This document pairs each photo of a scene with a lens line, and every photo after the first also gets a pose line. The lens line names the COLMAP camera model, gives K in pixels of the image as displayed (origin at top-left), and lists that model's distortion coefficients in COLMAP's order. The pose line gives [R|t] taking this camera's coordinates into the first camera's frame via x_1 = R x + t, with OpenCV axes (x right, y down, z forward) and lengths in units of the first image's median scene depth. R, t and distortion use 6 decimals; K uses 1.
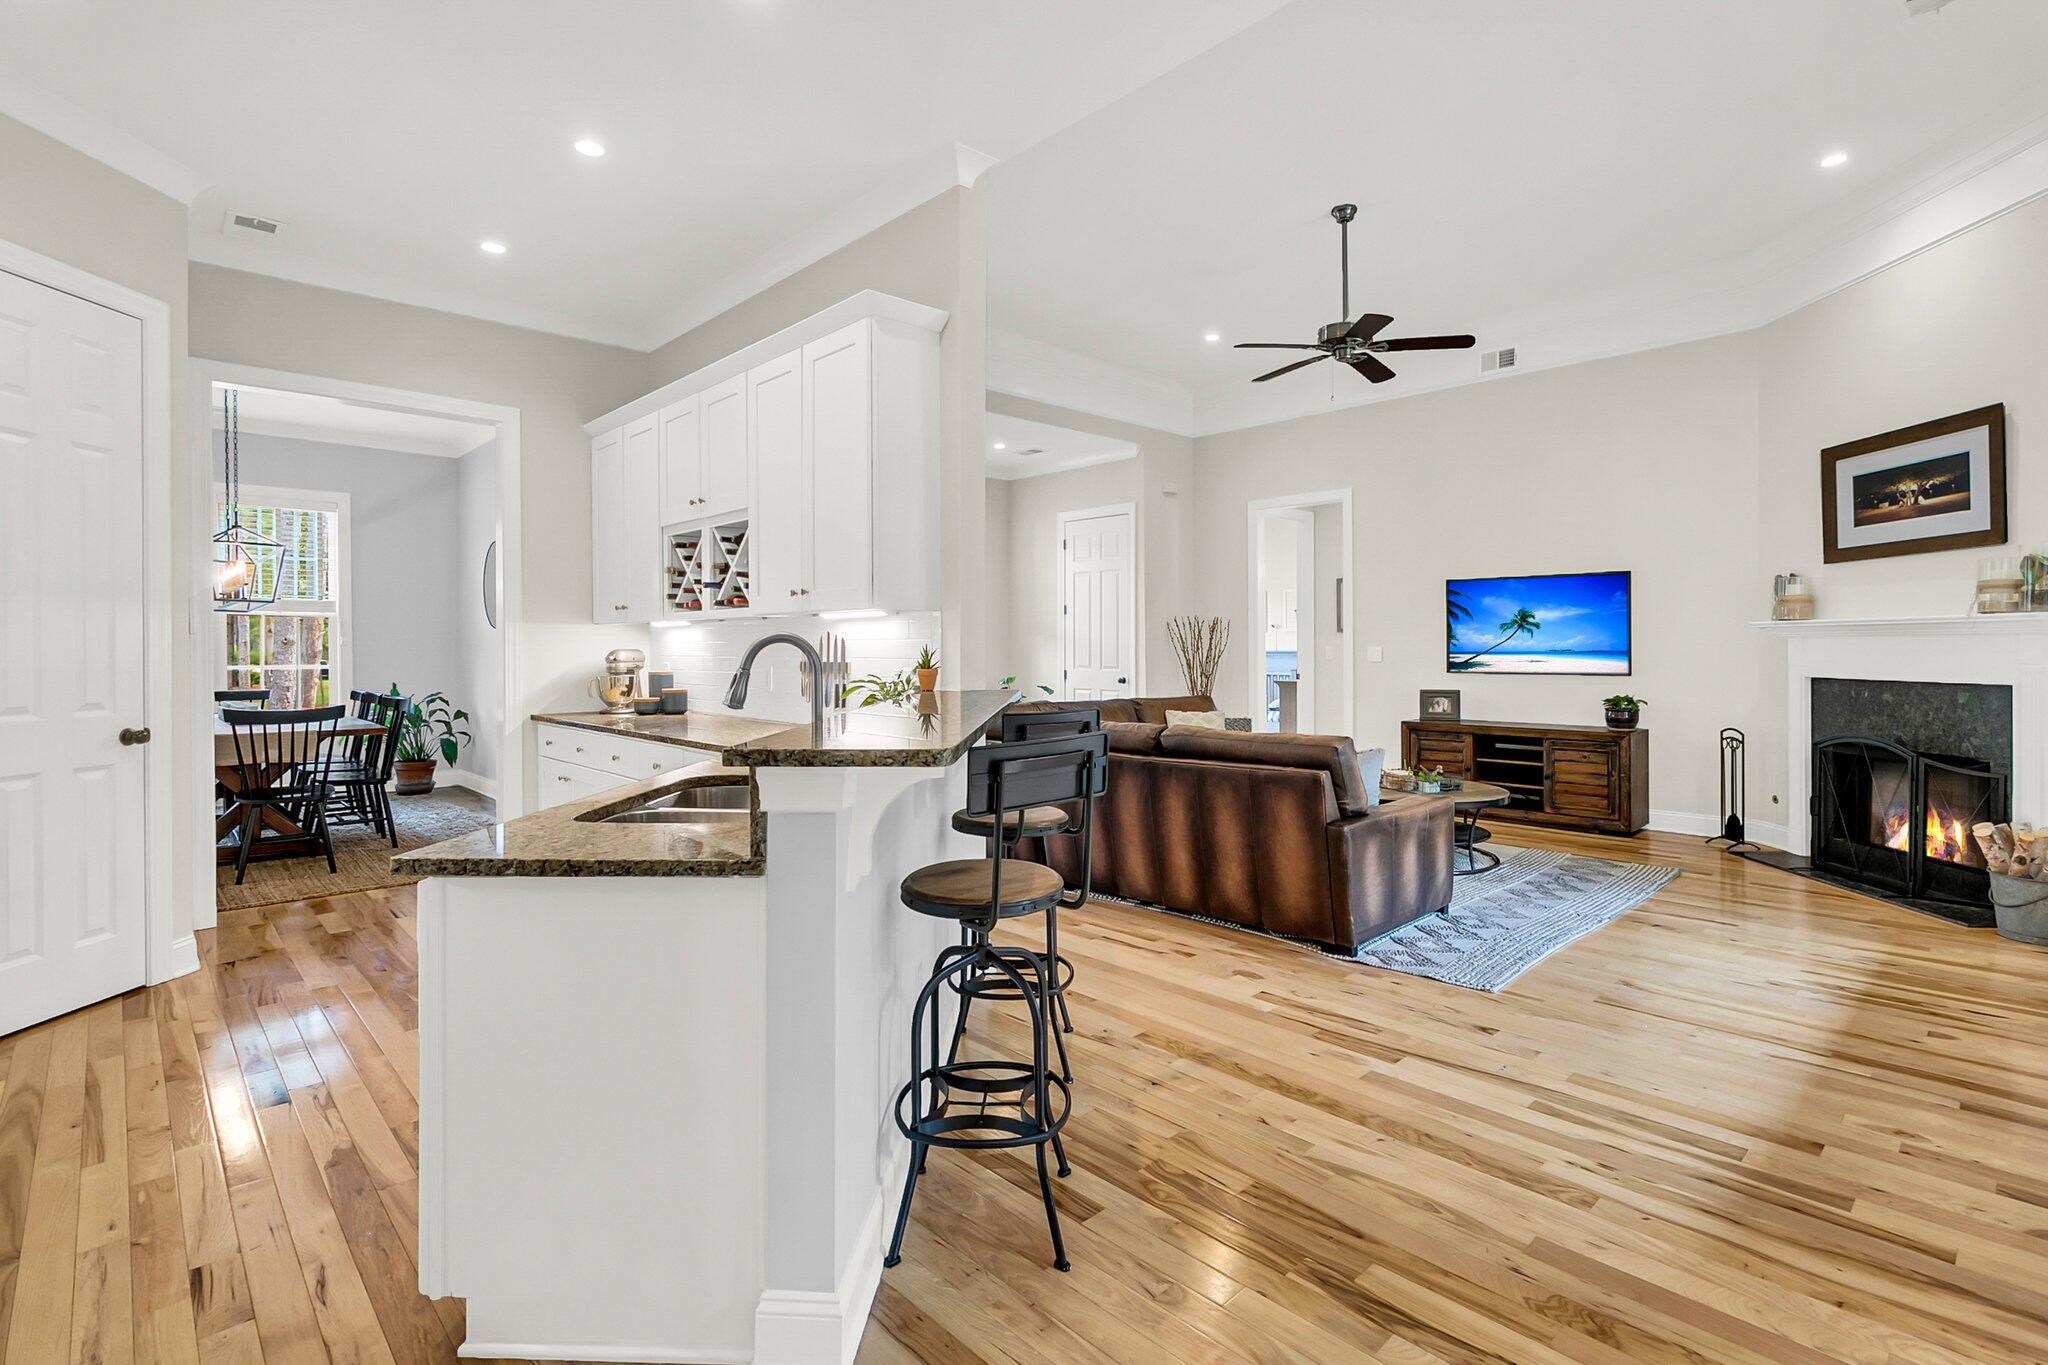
lens RADIAL K [[978.0, 0, 1034.5], [0, 978.0, 657.4], [0, 0, 1]] dist [0.003873, 0.000355]
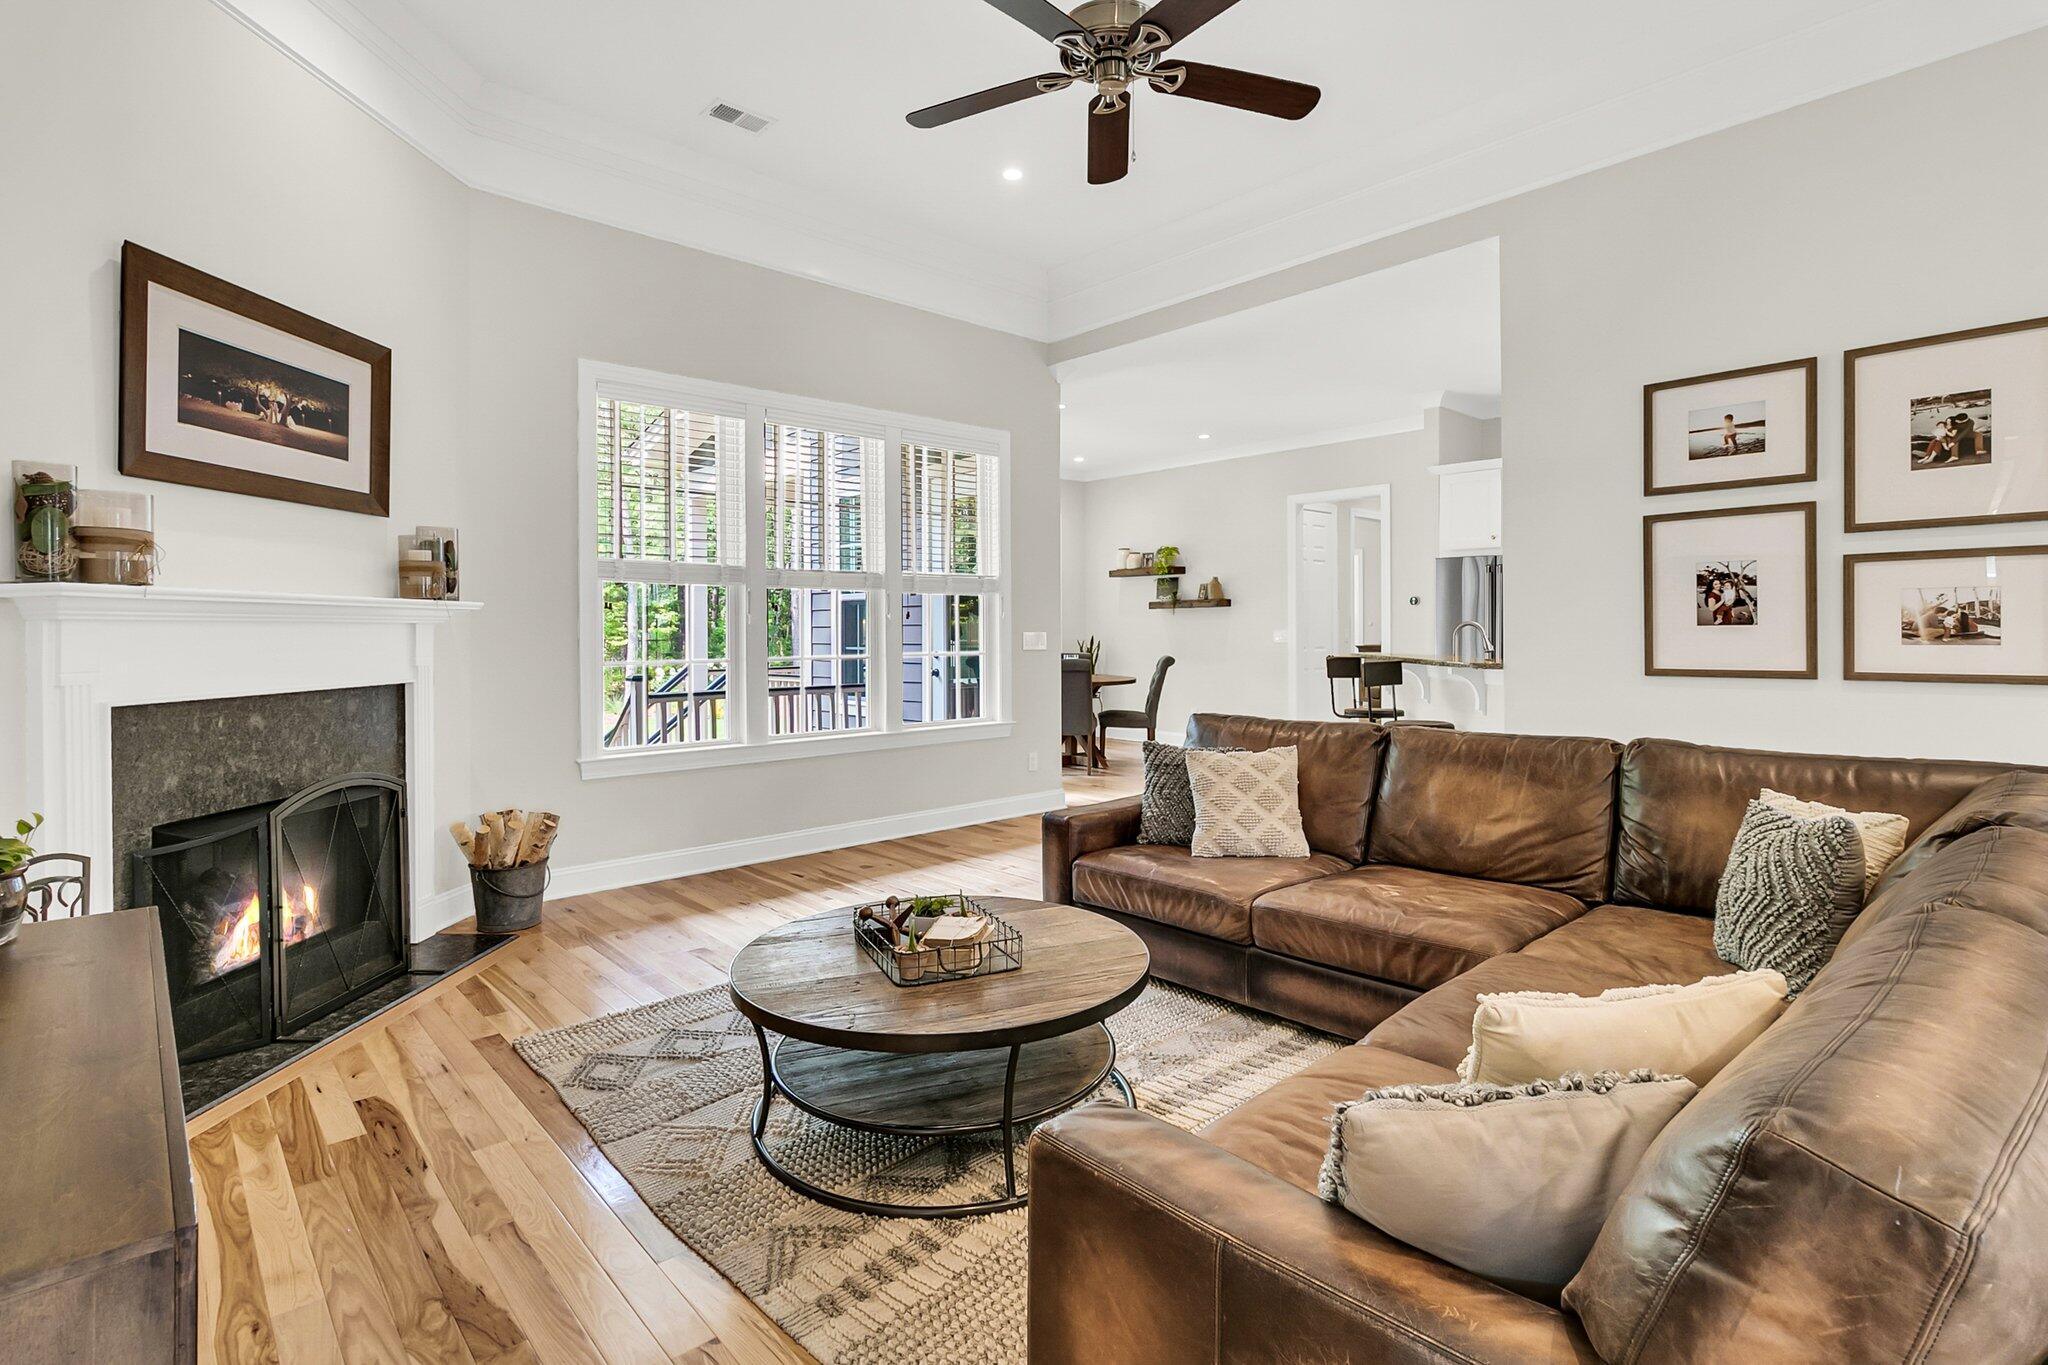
lens RADIAL K [[979.3, 0, 1036.6], [0, 979.3, 636.4], [0, 0, 1]] dist [0.005983, 0.000933]
pose [[-0.999888, 0.010894, 0.010228, 0.350561], [0.011067, 0.999793, 0.017062, -0.017374], [-0.010040, 0.017173, -0.999802, 1.521776]]
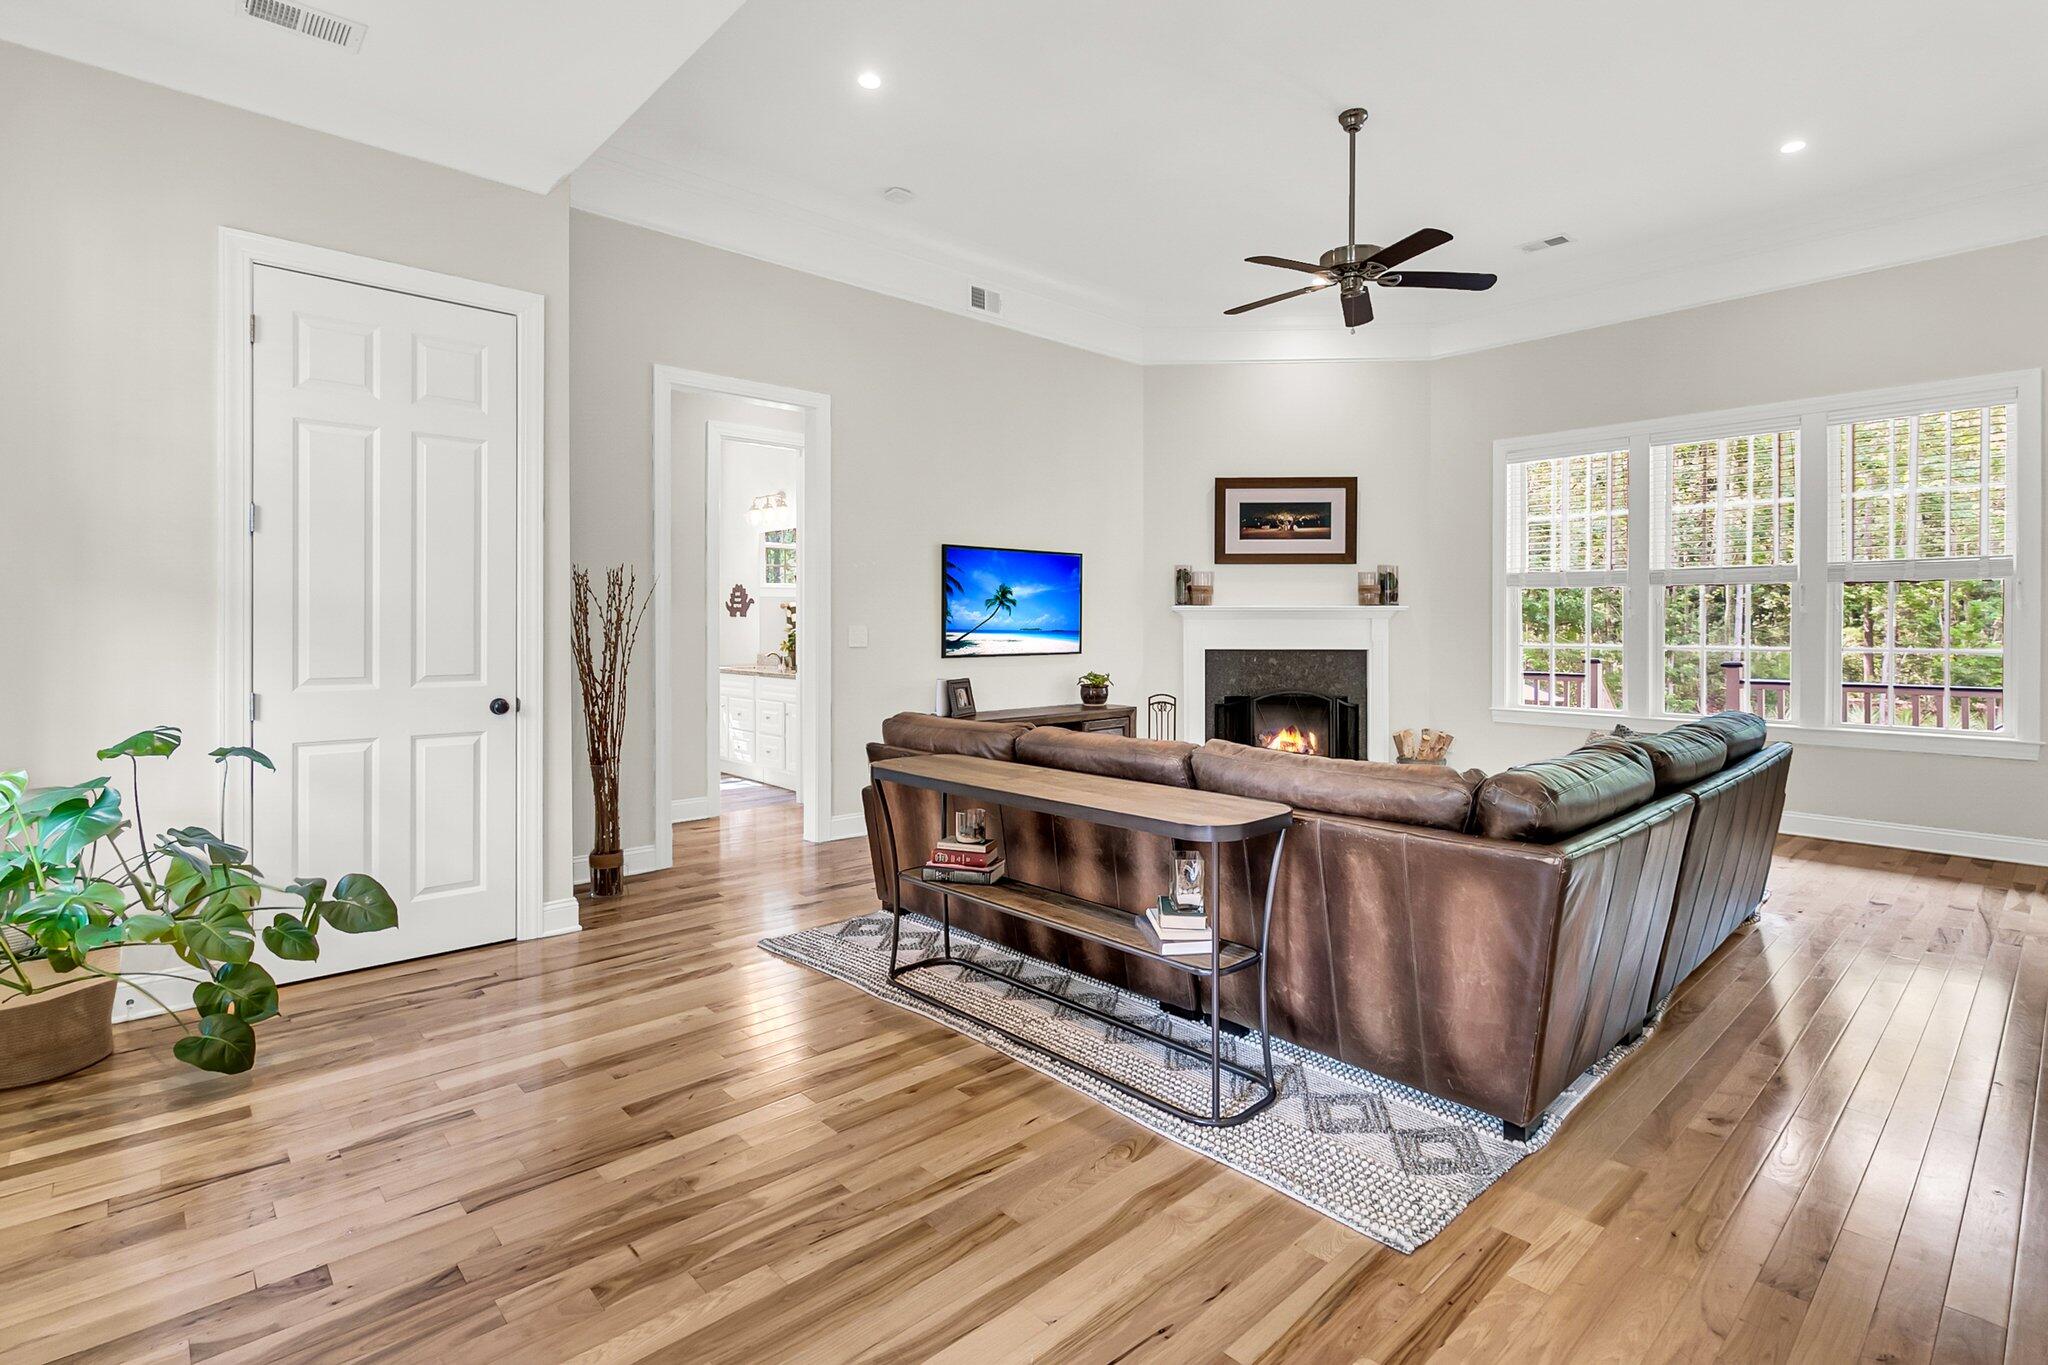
lens RADIAL K [[989.7, 0, 1033.6], [0, 989.7, 627.5], [0, 0, 1]] dist [0.002546, 0.000399]
pose [[0.005015, 0.000691, 0.999987, -0.551254], [0.011079, 0.999938, -0.000746, -0.010941], [-0.999926, 0.011082, 0.005007, 1.266847]]
